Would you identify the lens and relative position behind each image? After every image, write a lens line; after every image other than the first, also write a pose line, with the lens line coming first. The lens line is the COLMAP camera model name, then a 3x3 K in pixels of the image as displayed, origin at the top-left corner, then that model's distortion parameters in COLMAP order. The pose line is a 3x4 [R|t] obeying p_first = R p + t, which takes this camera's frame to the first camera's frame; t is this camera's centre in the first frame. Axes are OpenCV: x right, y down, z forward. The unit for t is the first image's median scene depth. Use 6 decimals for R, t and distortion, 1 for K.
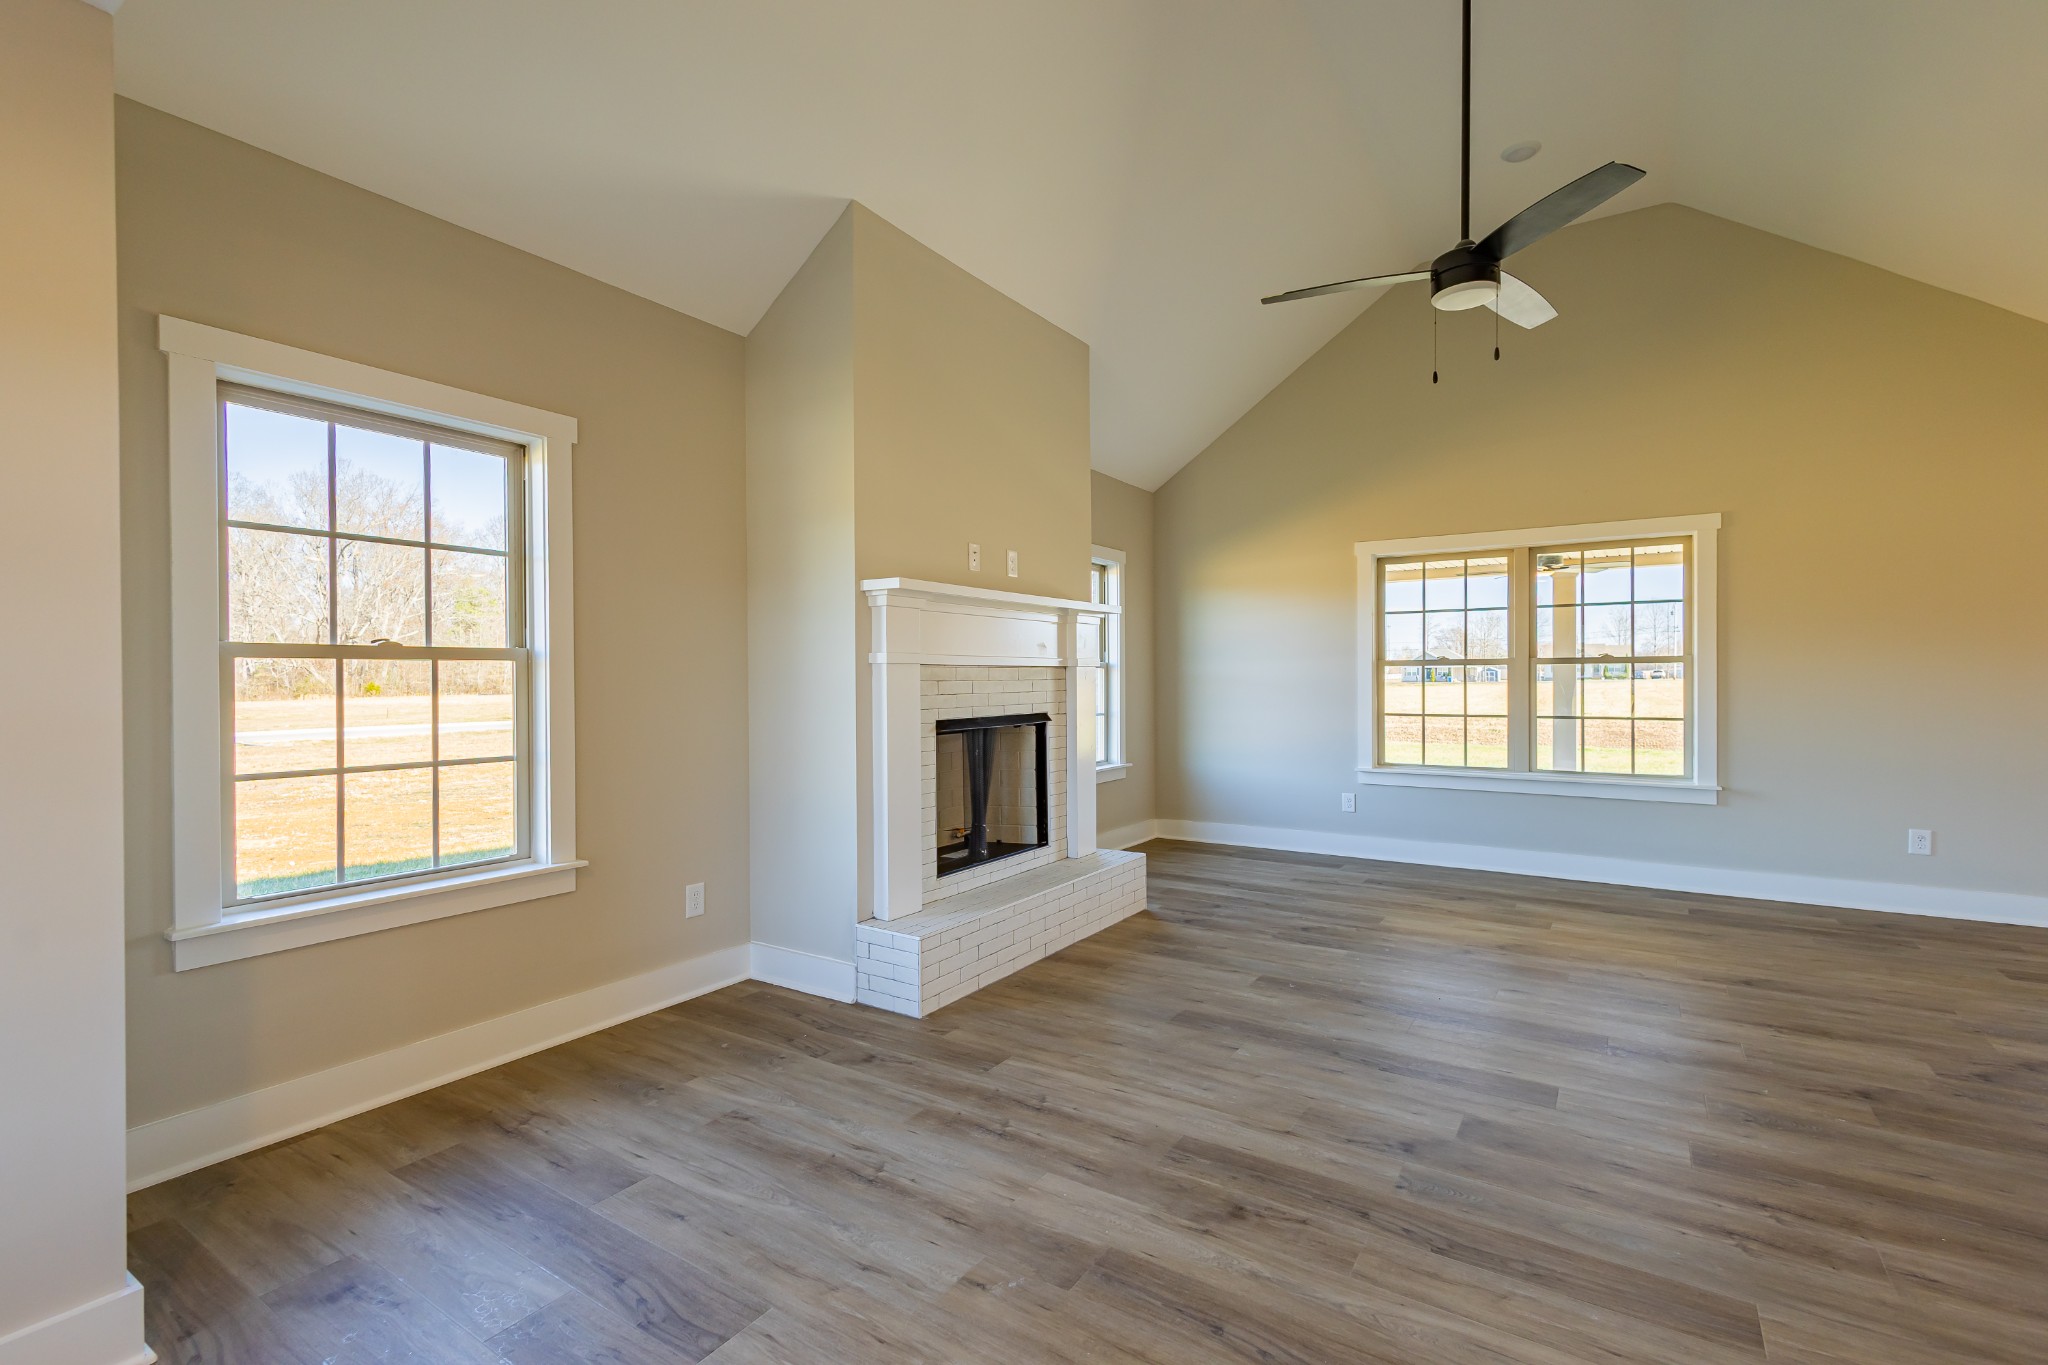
lens RADIAL K [[916.4, 0, 1025.0], [0, 916.4, 683.2], [0, 0, 1]] dist [0.014107, -0.003879]
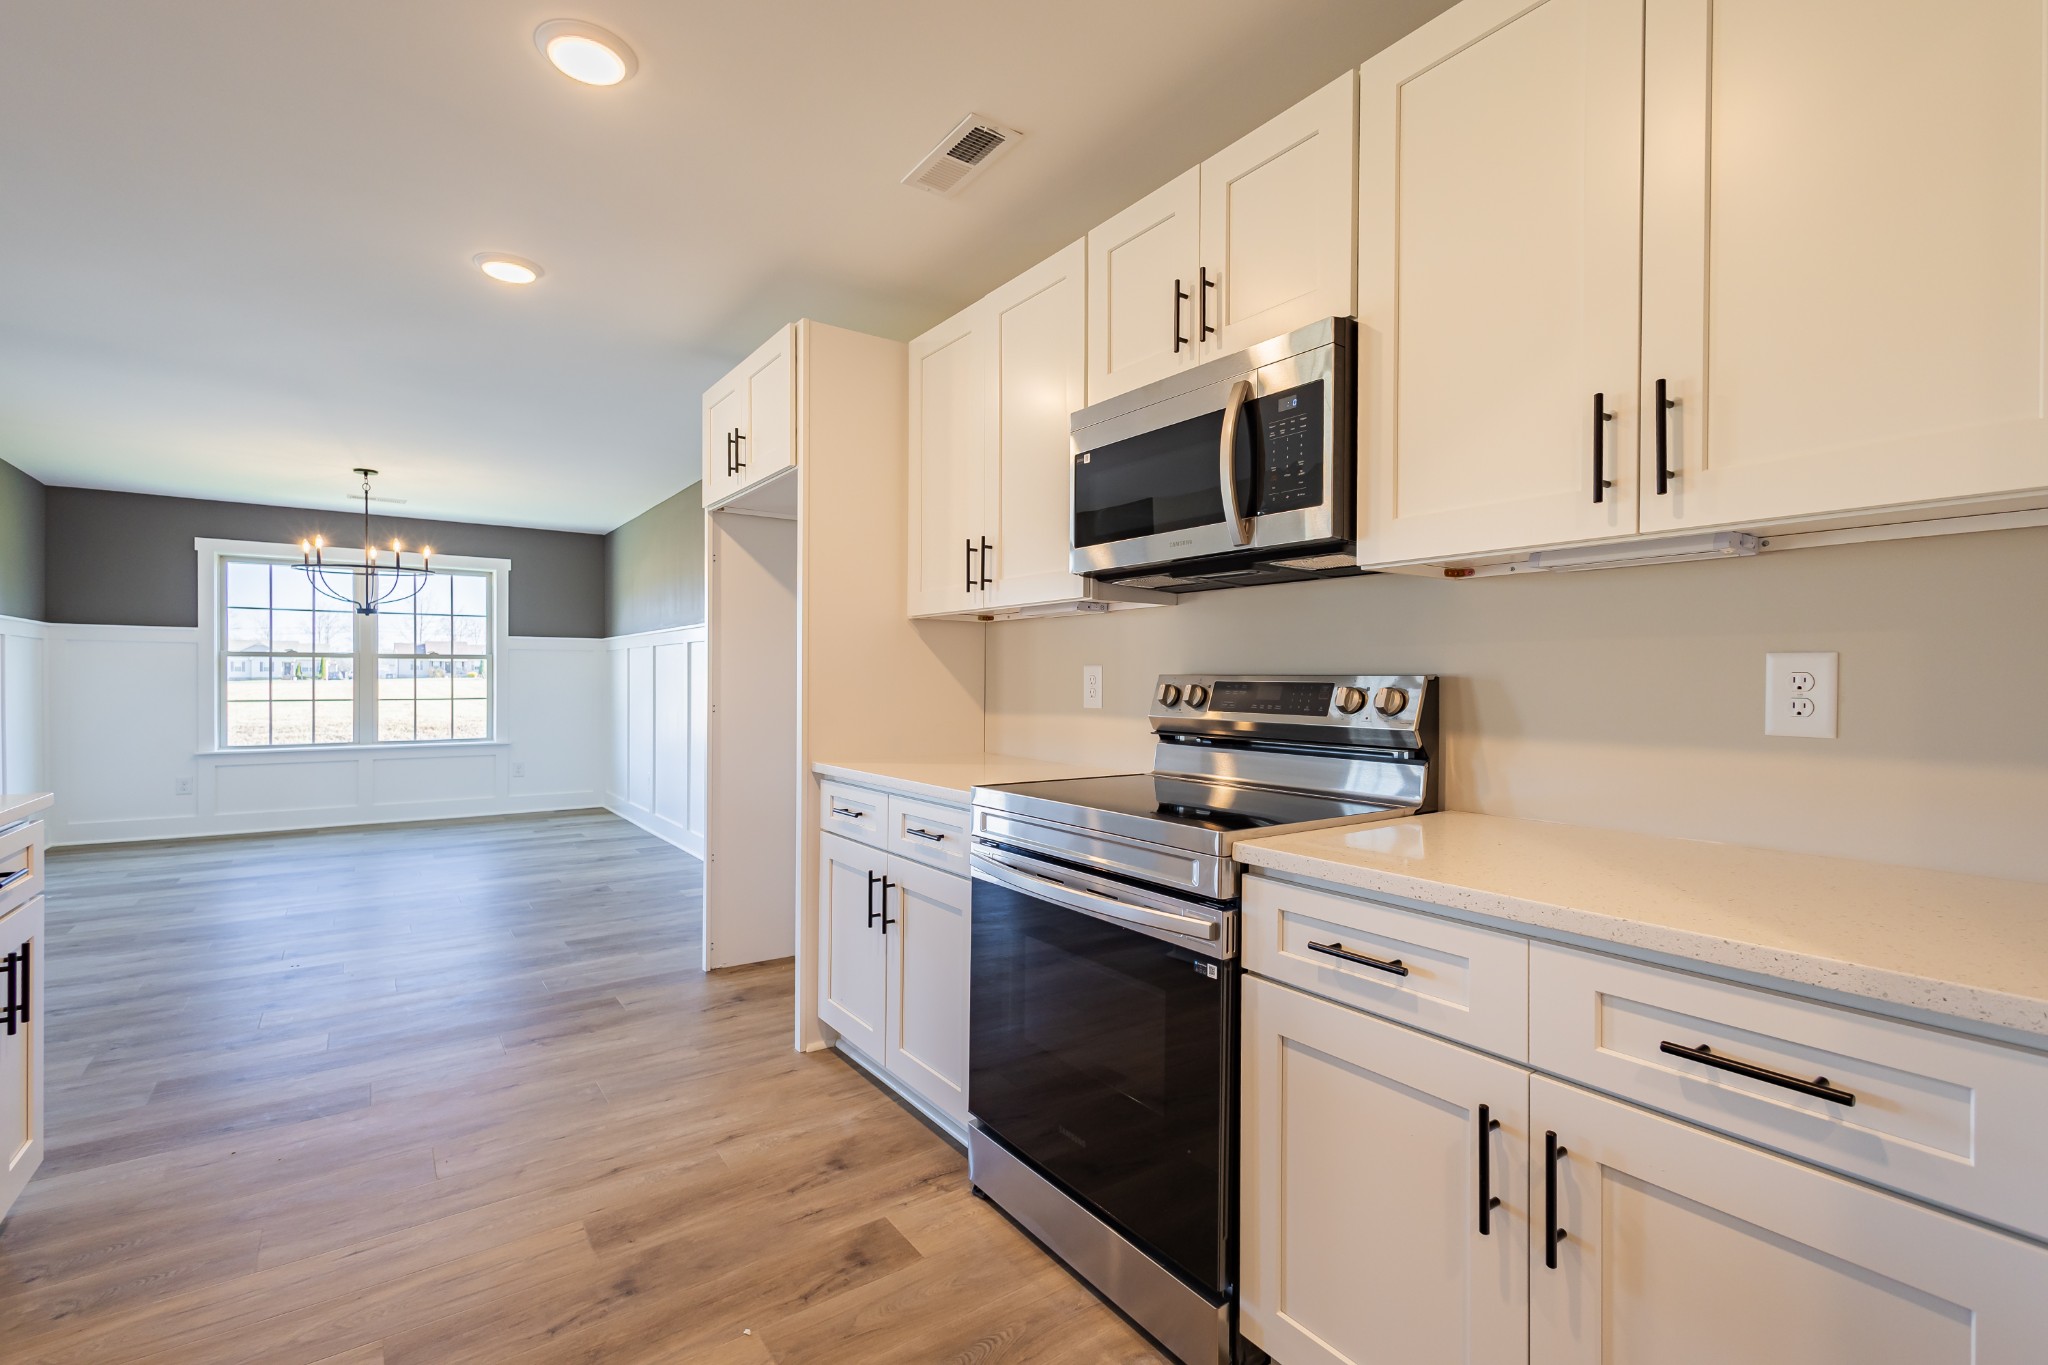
lens RADIAL K [[916.4, 0, 1020.4], [0, 916.4, 681.9], [0, 0, 1]] dist [0.014107, -0.003879]
pose [[0.362135, 0.000131, 0.932126, -0.415594], [-0.002262, 0.999997, 0.000739, 0.012742], [-0.932123, -0.002376, 0.362135, -0.385602]]
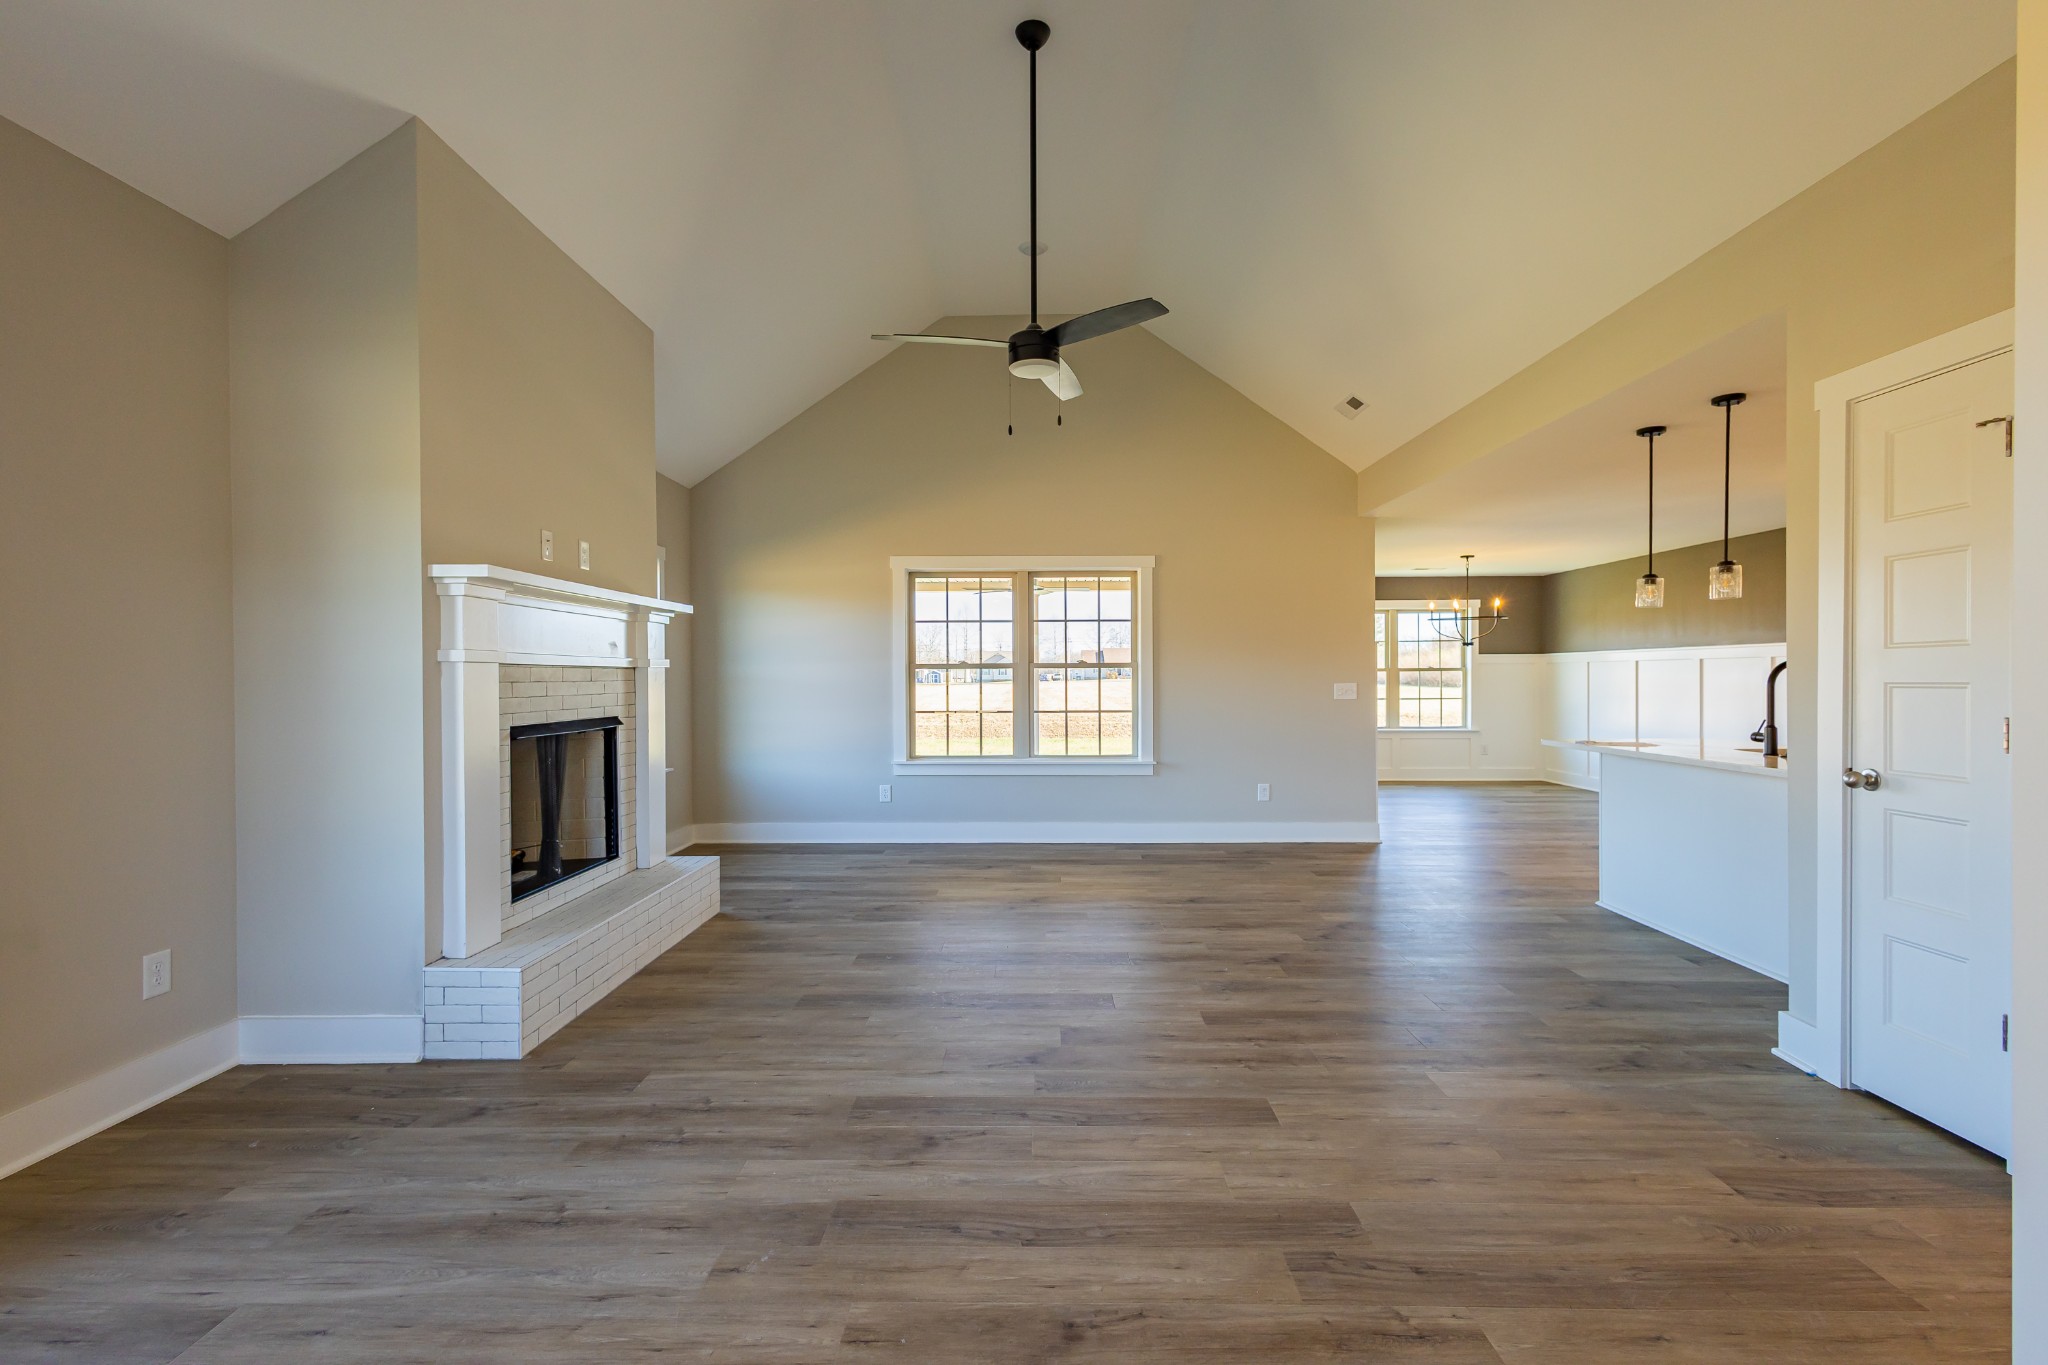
lens RADIAL K [[916.4, 0, 1024.6], [0, 916.4, 683.5], [0, 0, 1]] dist [0.014107, -0.003879]
pose [[0.842739, -0.001476, 0.538321, -0.143113], [0.002402, 0.999997, -0.001019, 0.000691], [-0.538318, 0.002152, 0.842739, -0.018328]]
